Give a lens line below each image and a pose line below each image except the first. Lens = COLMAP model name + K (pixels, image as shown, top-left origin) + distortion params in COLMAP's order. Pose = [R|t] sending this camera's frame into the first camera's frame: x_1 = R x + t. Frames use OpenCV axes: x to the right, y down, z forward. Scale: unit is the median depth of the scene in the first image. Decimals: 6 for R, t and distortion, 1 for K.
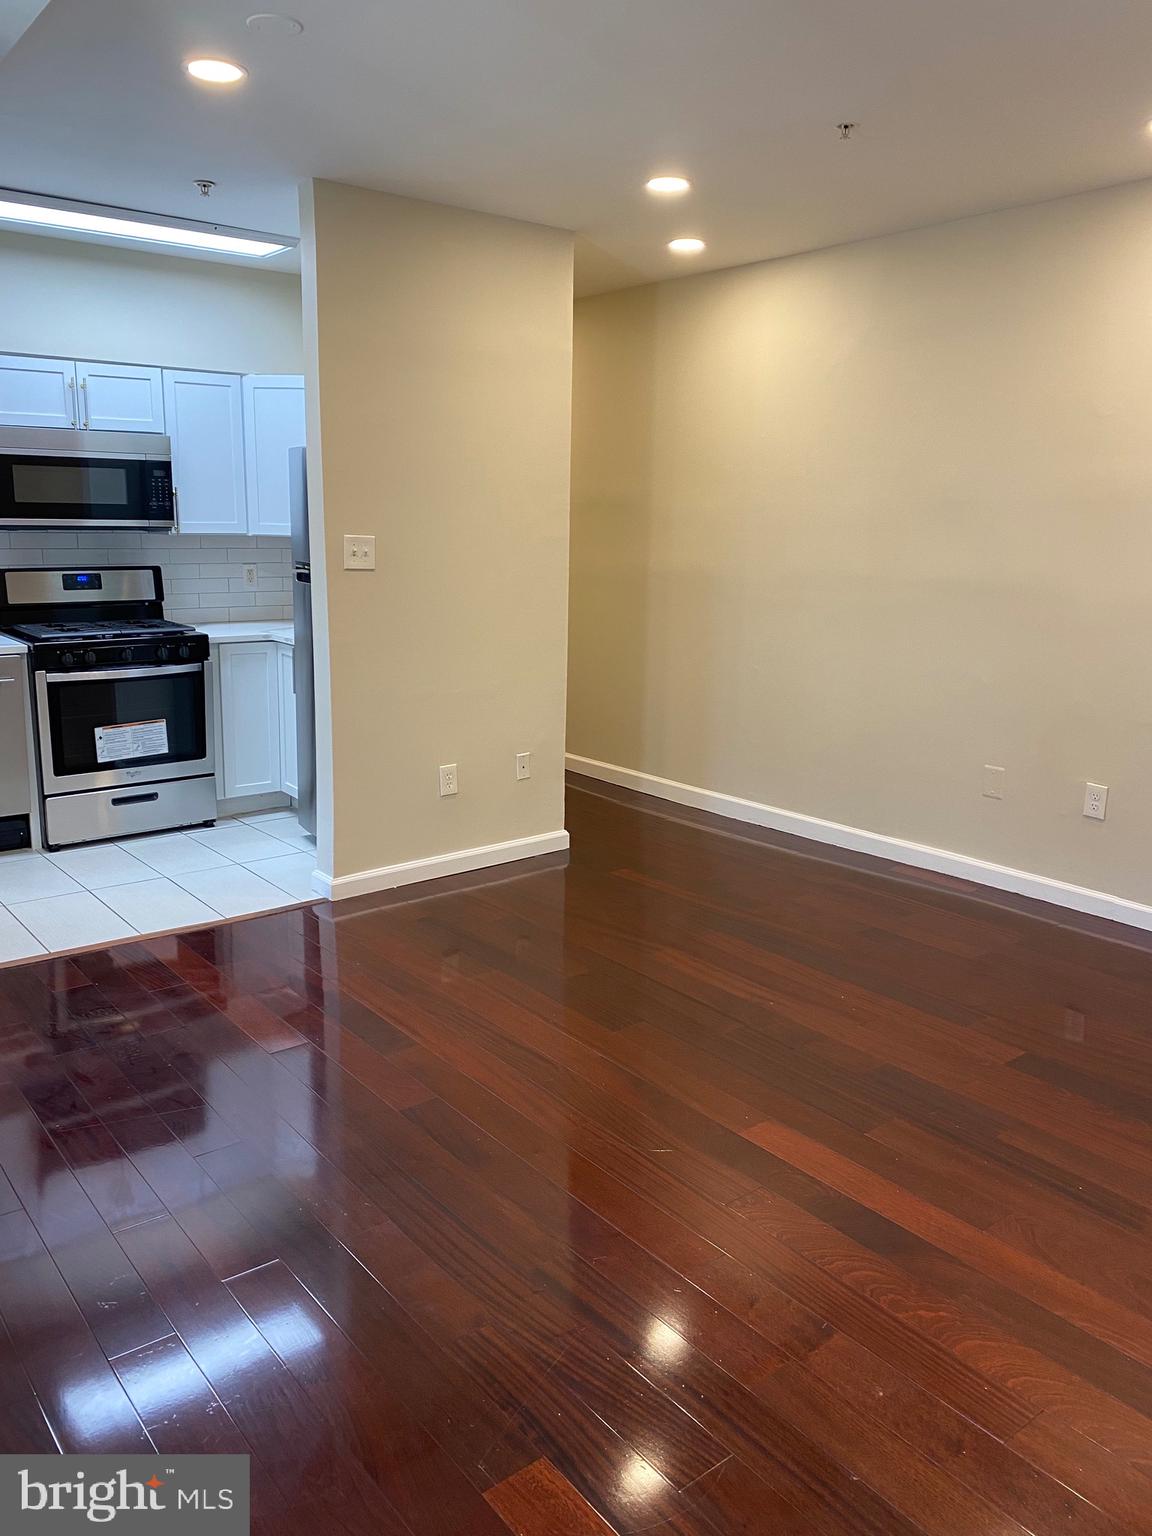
lens RADIAL K [[1179.3, 0, 578.3], [0, 1179.3, 752.3], [0, 0, 1]] dist [0.044349, -0.046291]
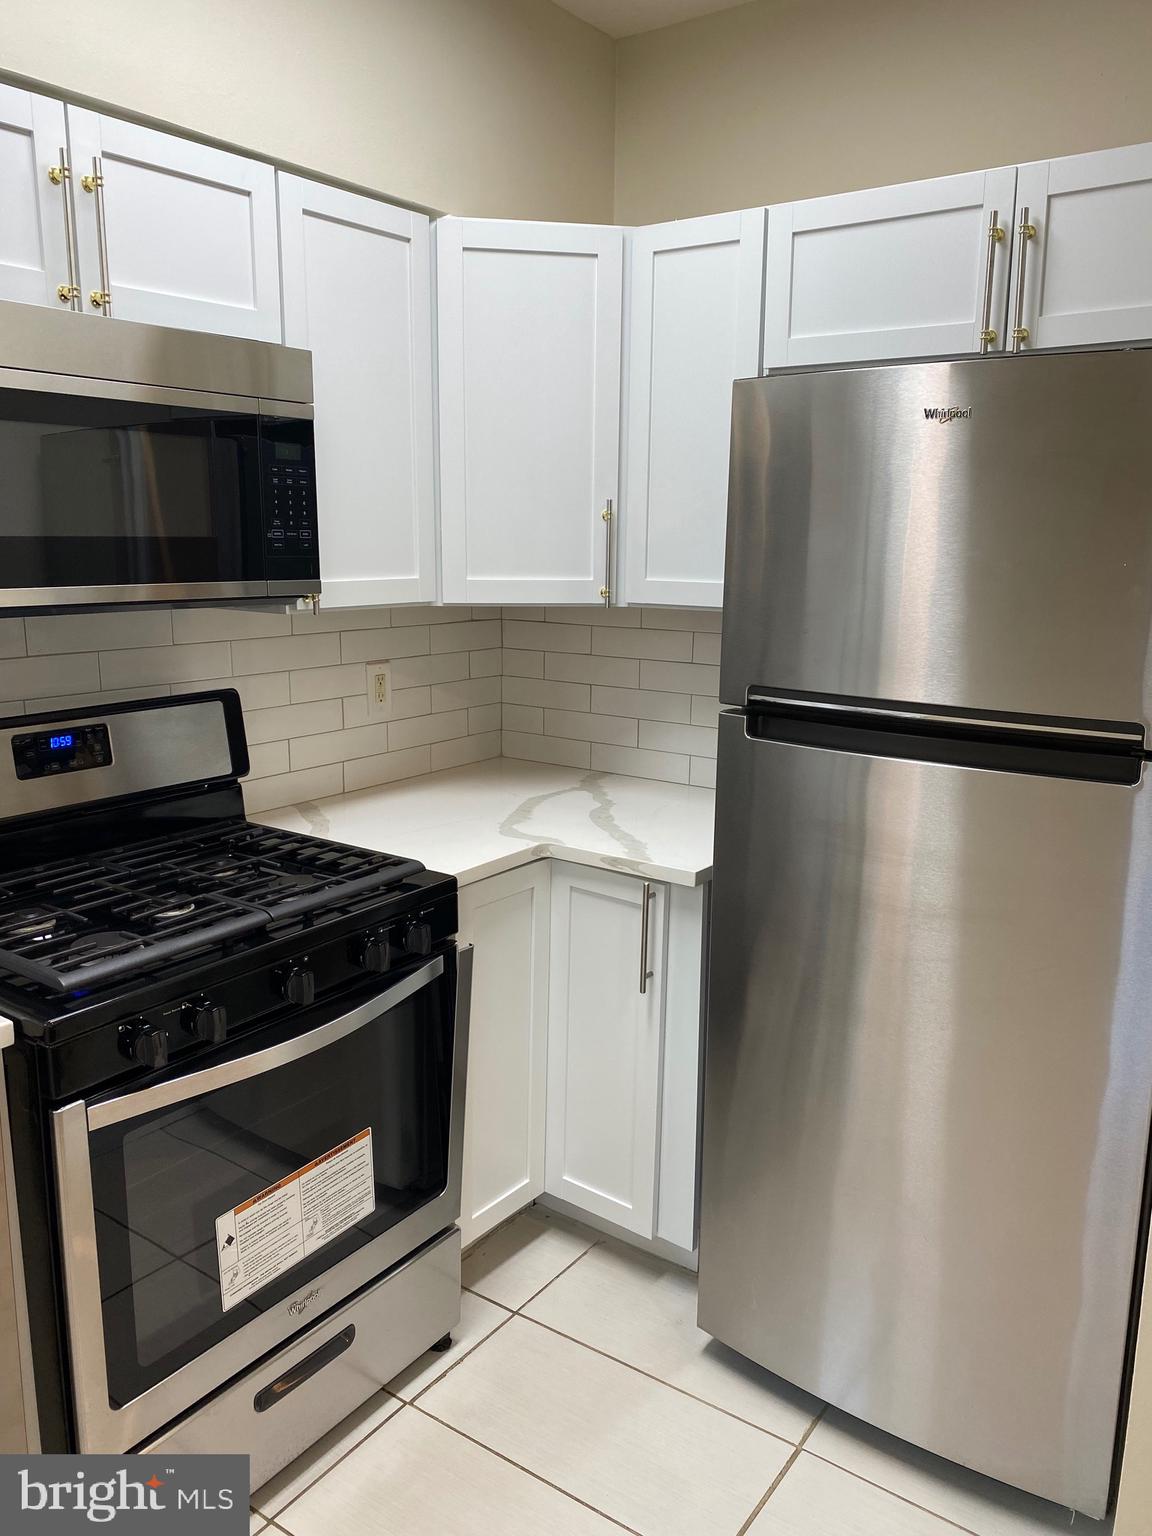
lens RADIAL K [[1179.3, 0, 588.3], [0, 1179.3, 766.5], [0, 0, 1]] dist [0.044349, -0.046291]
pose [[0.961690, -0.064229, 0.266510, -0.374148], [0.064019, 0.997904, 0.009485, -0.137059], [-0.266561, 0.007940, 0.963785, 0.630070]]
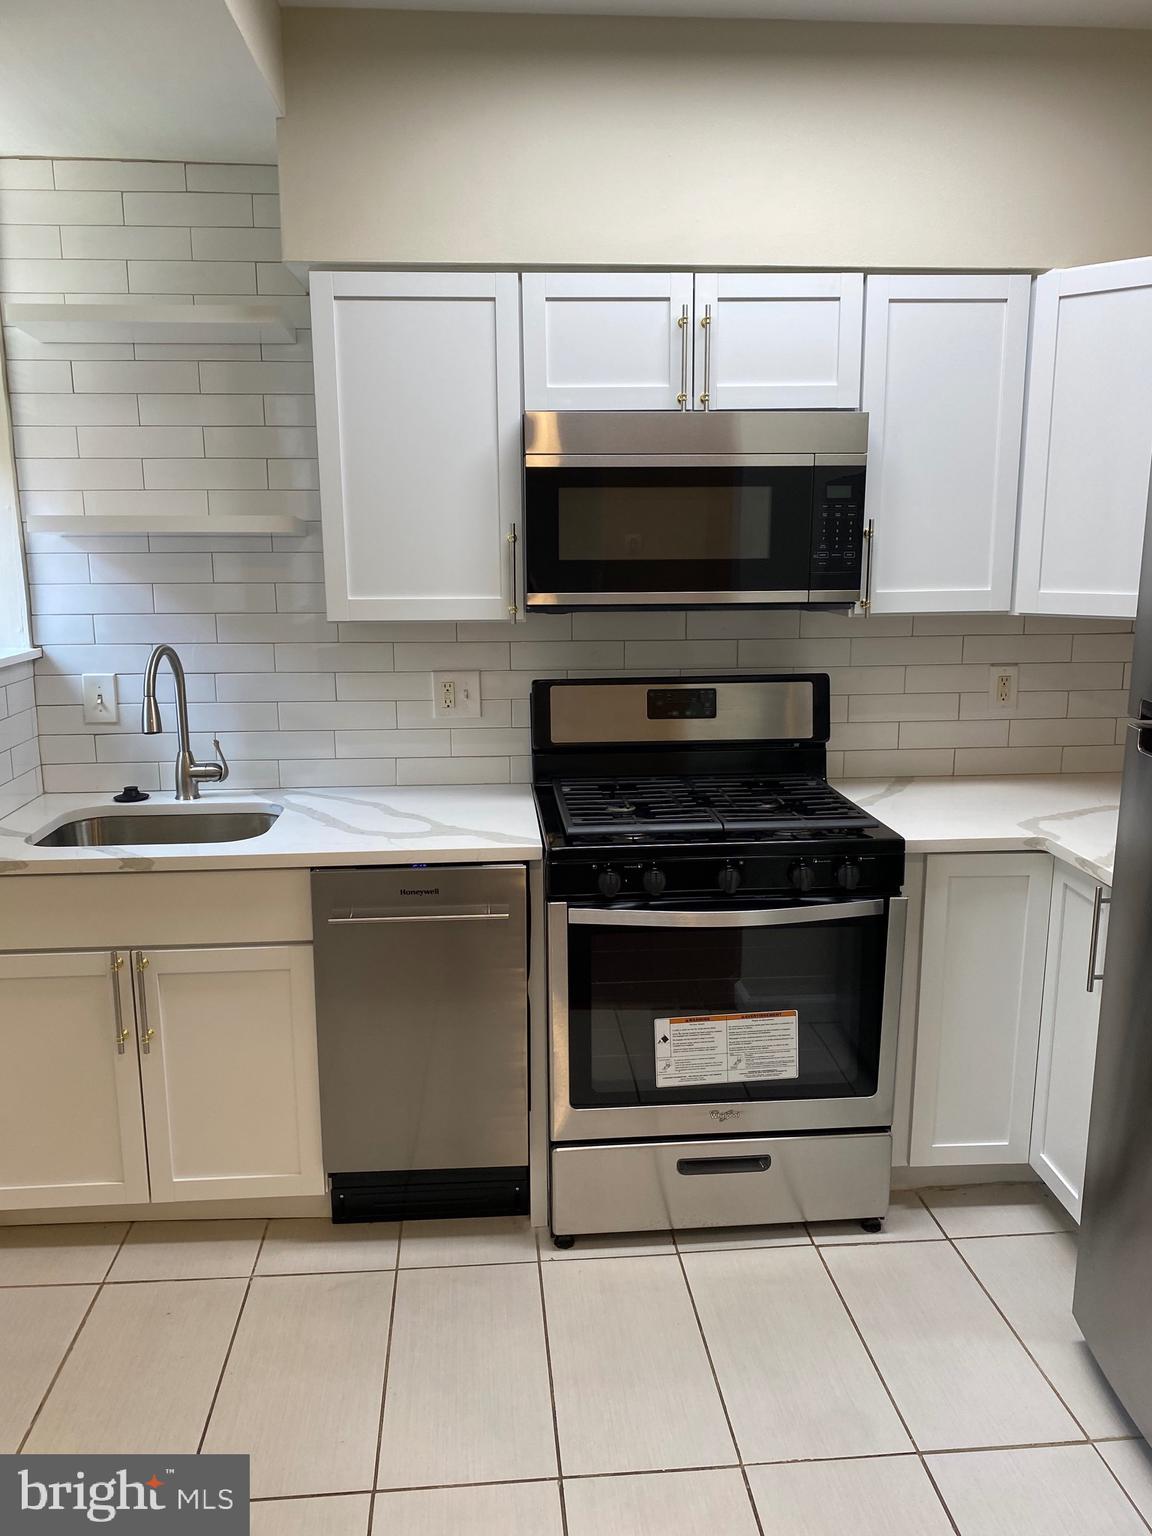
lens RADIAL K [[1179.3, 0, 567.2], [0, 1179.3, 761.5], [0, 0, 1]] dist [0.044349, -0.046291]
pose [[0.827295, 0.081375, -0.555843, -0.170429], [-0.091948, 0.995724, 0.008921, -0.122141], [0.554192, 0.043728, 0.831239, 0.552399]]
